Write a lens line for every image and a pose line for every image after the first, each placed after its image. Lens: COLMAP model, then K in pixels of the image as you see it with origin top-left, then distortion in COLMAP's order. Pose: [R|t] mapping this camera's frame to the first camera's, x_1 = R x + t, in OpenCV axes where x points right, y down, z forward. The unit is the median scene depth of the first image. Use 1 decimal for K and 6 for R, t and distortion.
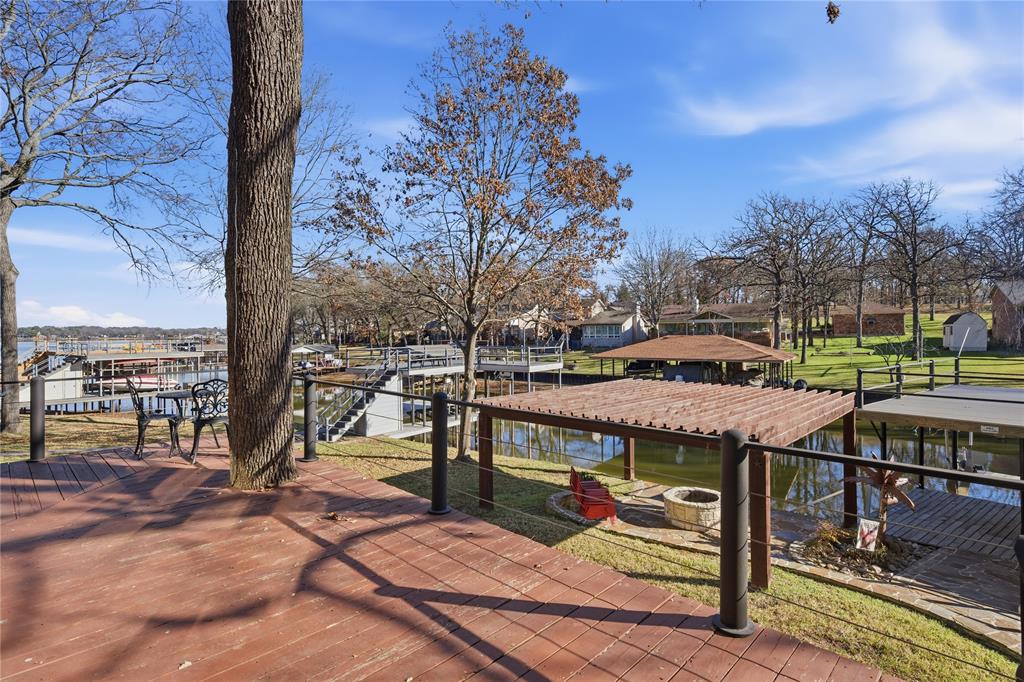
lens RADIAL K [[524.0, 0, 511.5], [0, 524.0, 340.7], [0, 0, 1]] dist [0.013435, 0.000114]
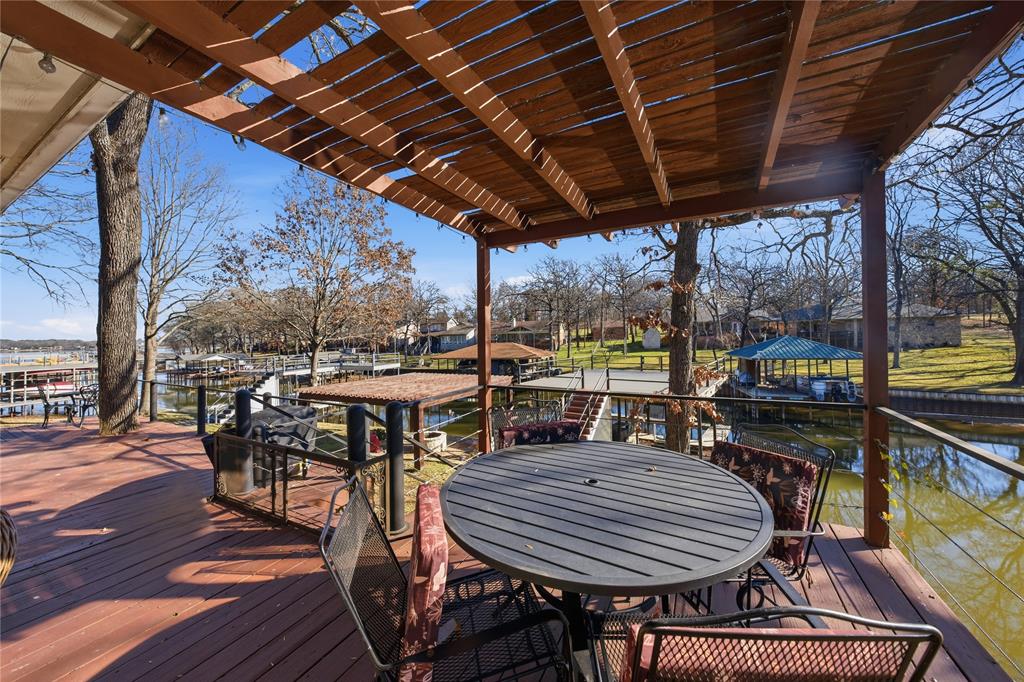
lens RADIAL K [[375.7, 0, 509.7], [0, 375.7, 332.2], [0, 0, 1]] dist [-0.005148, 0.001269]
pose [[0.964531, -0.009772, 0.263789, 0.087207], [0.018364, 0.999377, -0.030123, -0.007469], [-0.263330, 0.033899, 0.964110, -0.117303]]
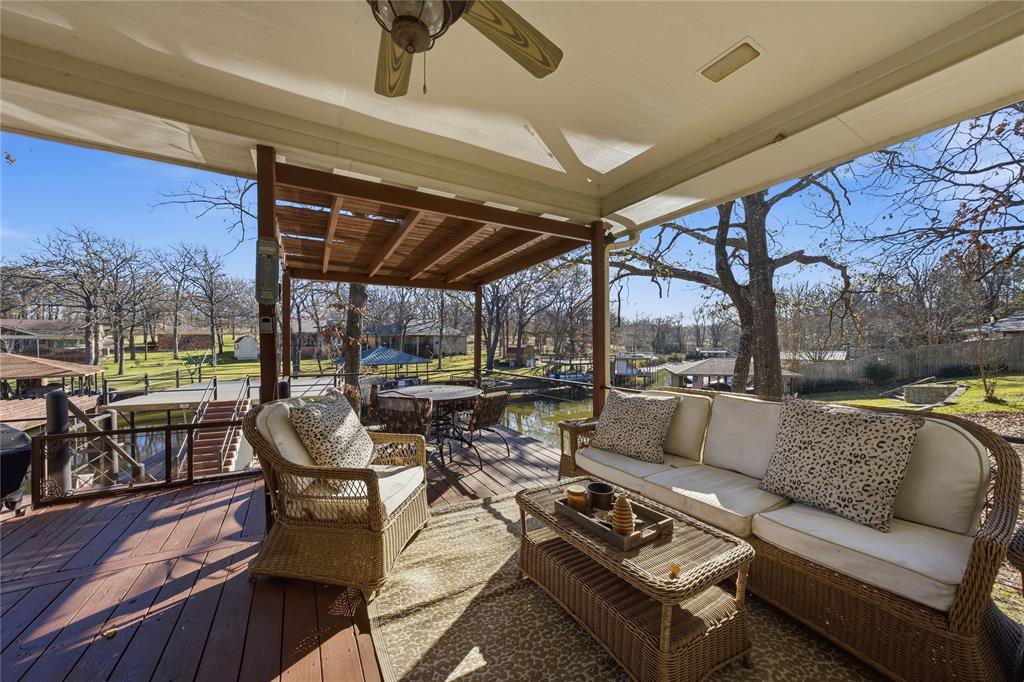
lens RADIAL K [[375.7, 0, 513.0], [0, 375.7, 343.8], [0, 0, 1]] dist [-0.005148, 0.001269]
pose [[0.286715, 0.003999, 0.958007, -0.011129], [0.016269, 0.999827, -0.009043, -0.006259], [-0.957878, 0.018179, 0.286601, -0.141616]]
